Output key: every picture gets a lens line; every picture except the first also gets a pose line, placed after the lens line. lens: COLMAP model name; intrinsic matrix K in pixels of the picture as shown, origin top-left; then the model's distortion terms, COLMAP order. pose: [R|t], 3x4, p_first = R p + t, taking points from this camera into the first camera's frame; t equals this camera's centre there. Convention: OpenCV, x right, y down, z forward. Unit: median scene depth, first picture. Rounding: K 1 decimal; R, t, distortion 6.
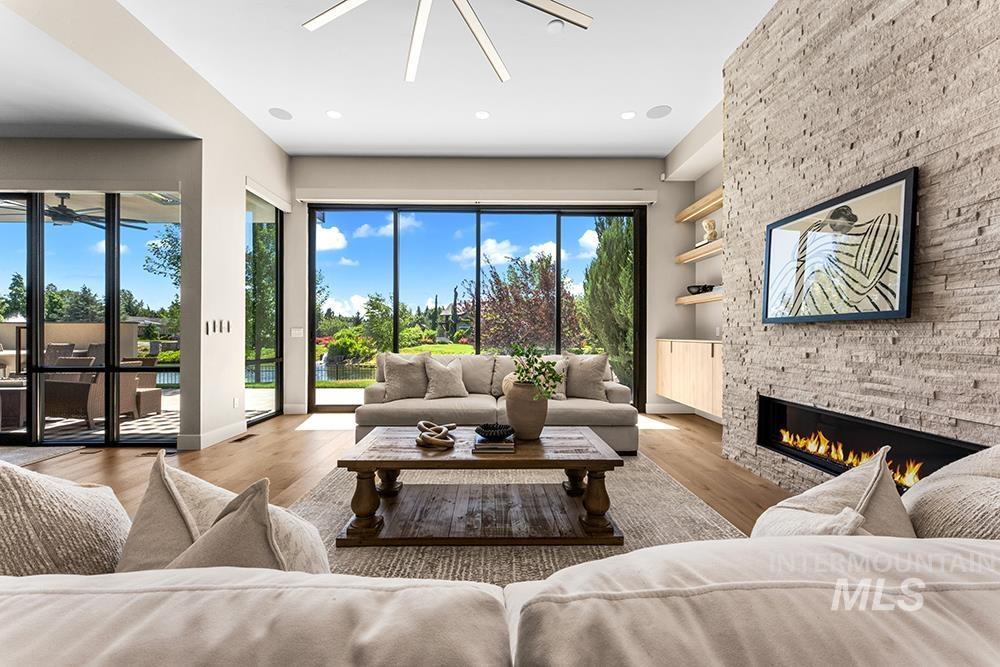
lens RADIAL K [[393.7, 0, 491.9], [0, 393.7, 349.1], [0, 0, 1]] dist [-0.000461, -0.000095]
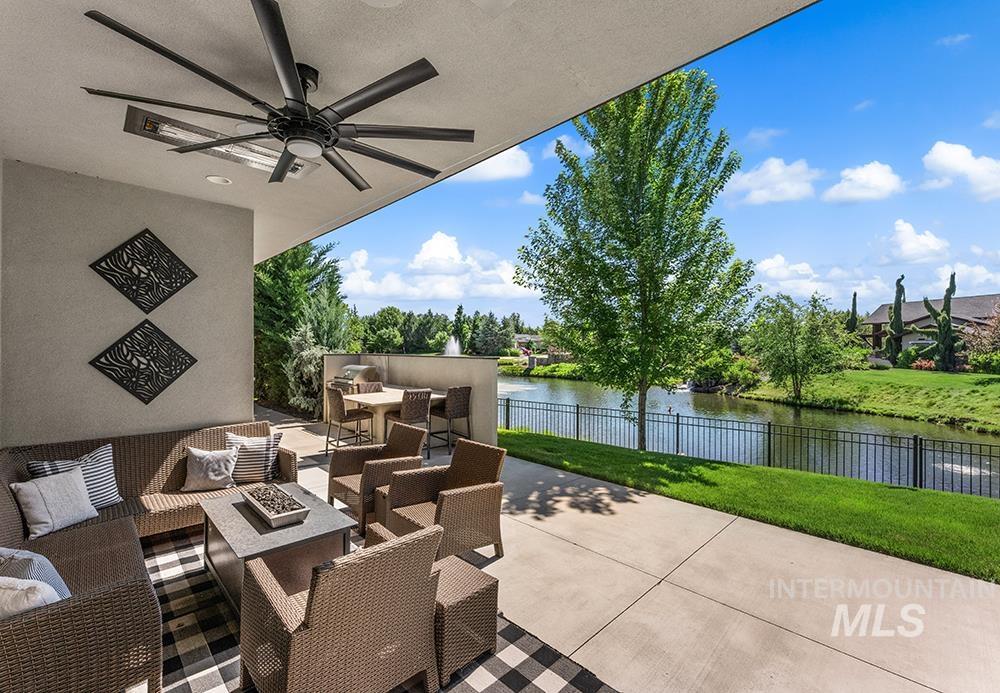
lens RADIAL K [[413.6, 0, 498.0], [0, 413.6, 350.1], [0, 0, 1]] dist [0.001555, 0.000103]
pose [[0.700401, 0.008245, -0.713702, -0.085155], [-0.030202, 0.999380, -0.018094, -0.014247], [0.713110, 0.034228, 0.700216, 0.108146]]
